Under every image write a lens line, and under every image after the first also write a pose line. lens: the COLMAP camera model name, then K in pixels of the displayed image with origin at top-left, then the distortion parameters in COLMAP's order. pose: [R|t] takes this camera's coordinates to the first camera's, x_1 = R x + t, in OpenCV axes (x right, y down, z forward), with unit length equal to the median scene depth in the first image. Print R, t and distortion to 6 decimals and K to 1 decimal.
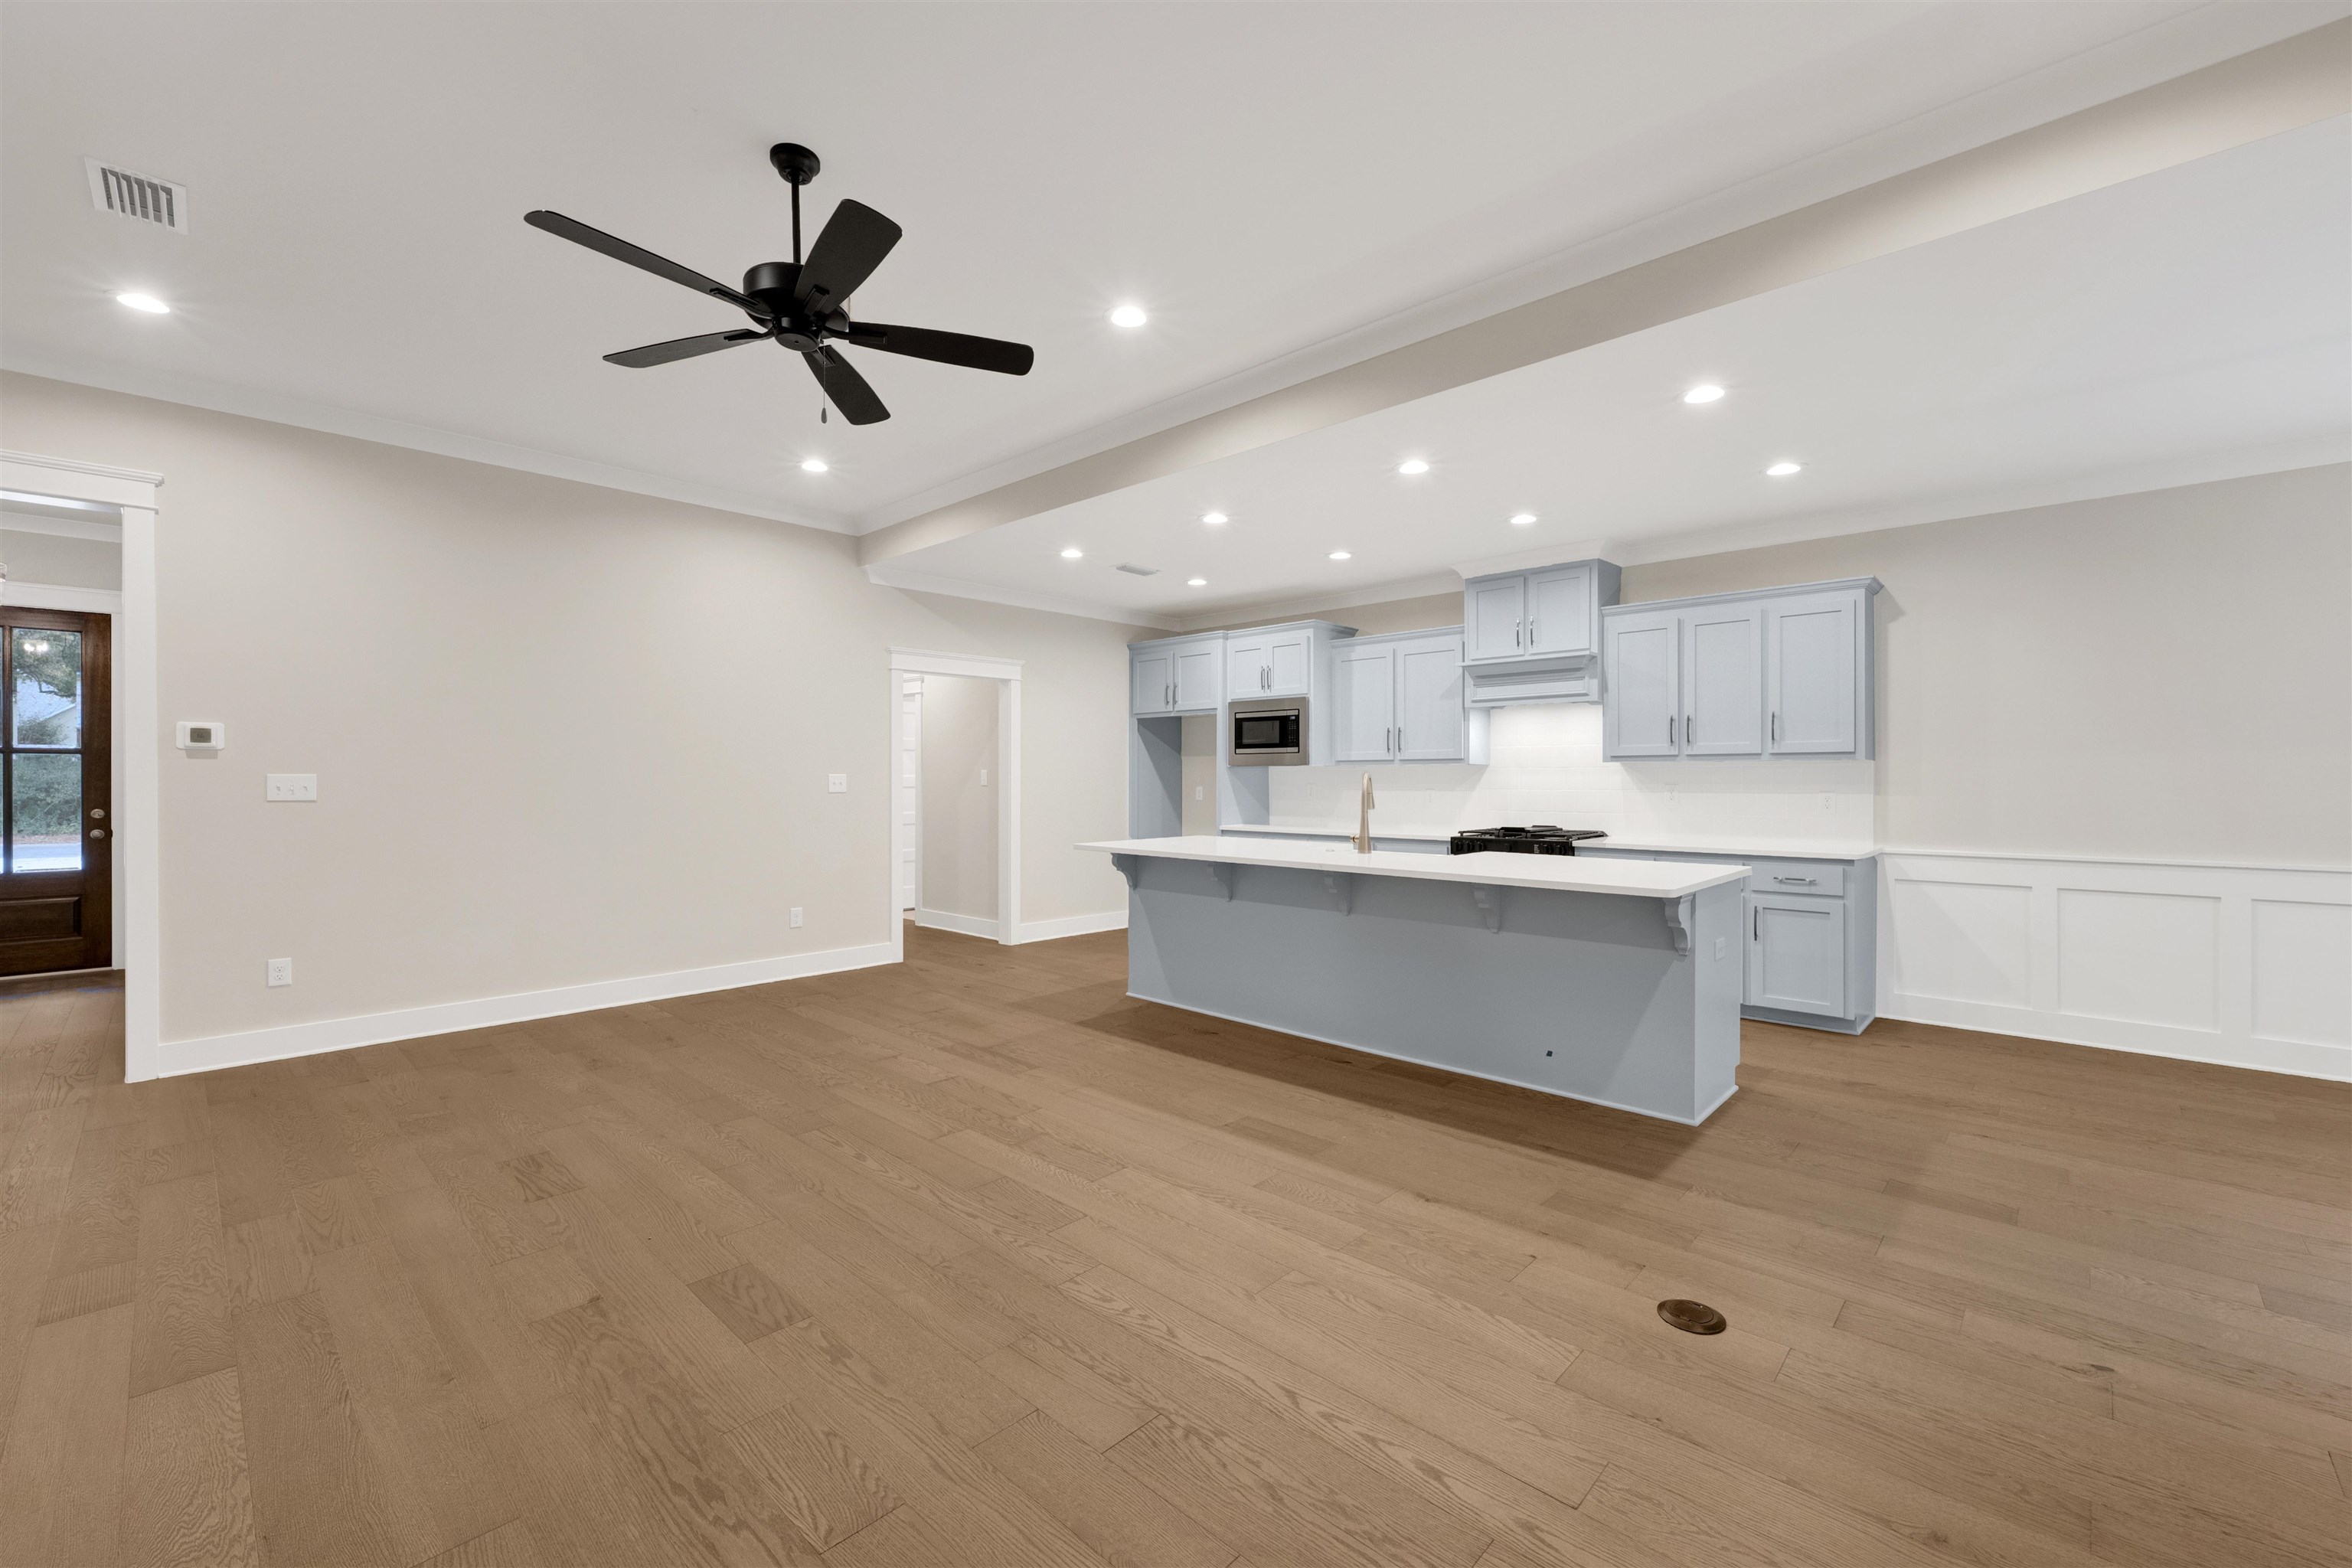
lens RADIAL K [[961.2, 0, 1160.7], [0, 961.2, 774.8], [0, 0, 1]] dist [-0.001110, 0.000242]
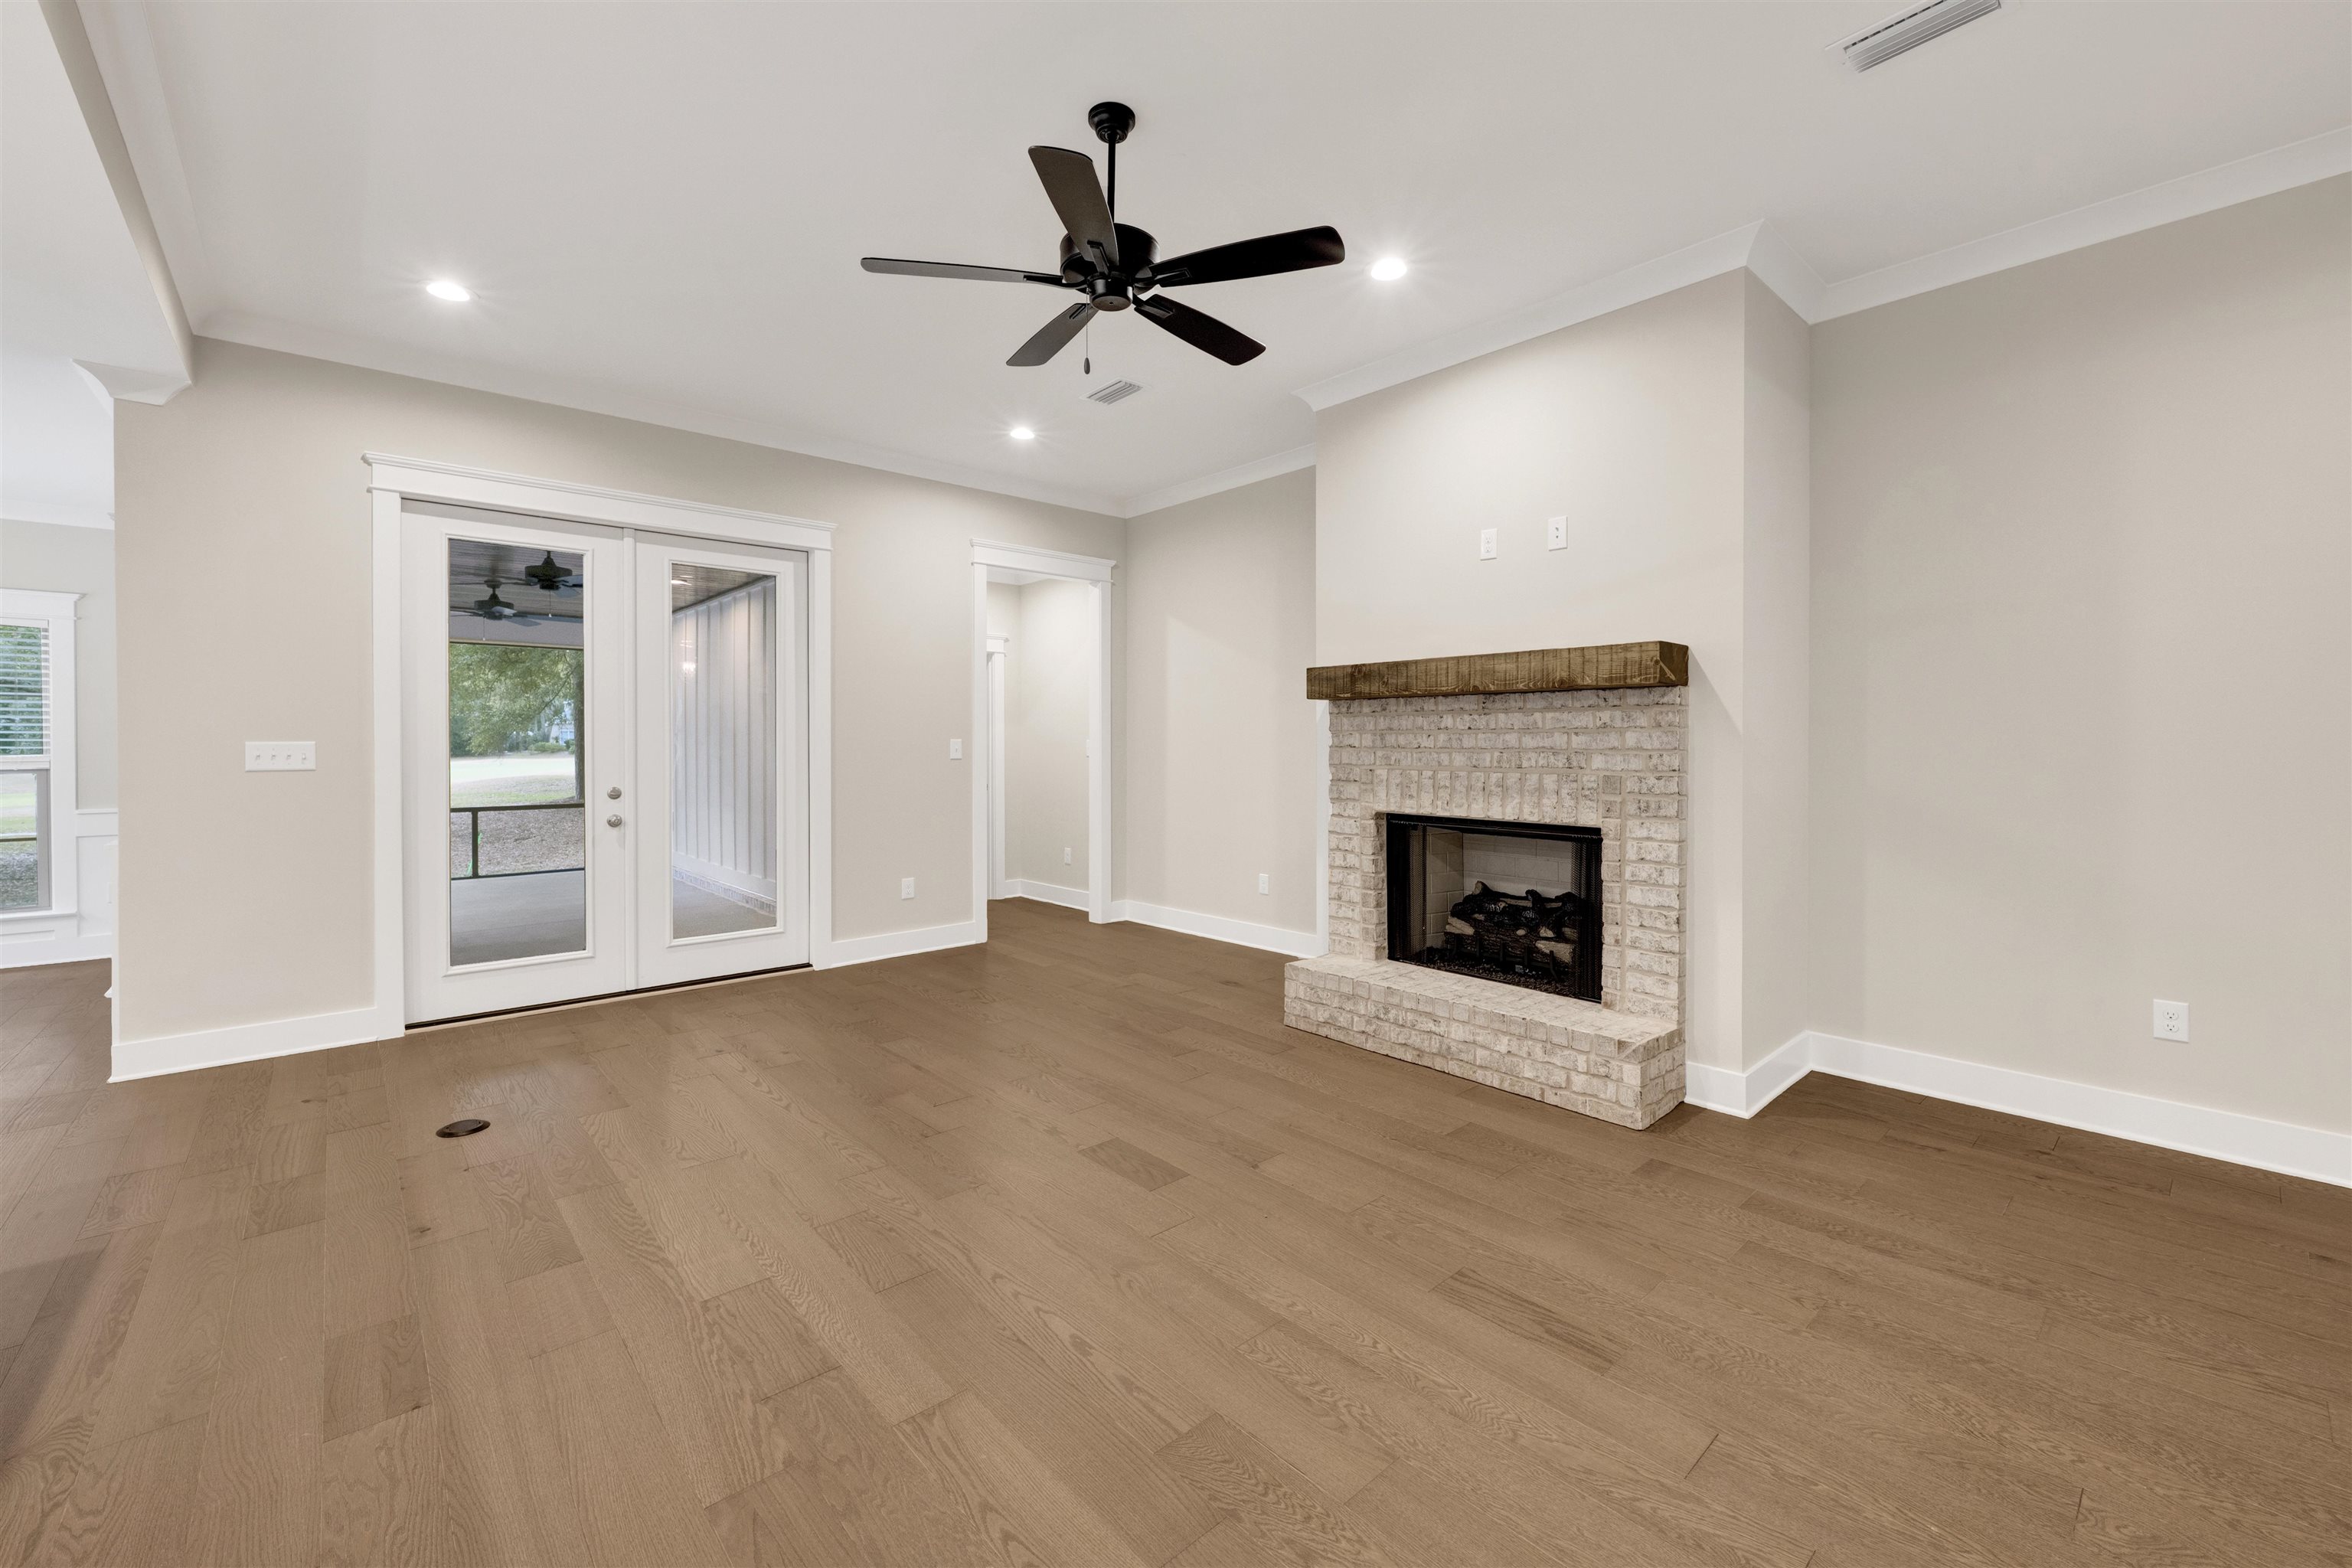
lens RADIAL K [[961.2, 0, 1191.2], [0, 961.2, 739.4], [0, 0, 1]] dist [-0.001110, 0.000242]
pose [[-0.997668, 0.003705, 0.068157, -0.322727], [0.003234, 0.999970, -0.007021, 0.001383], [-0.068181, -0.006785, -0.997650, 1.223855]]
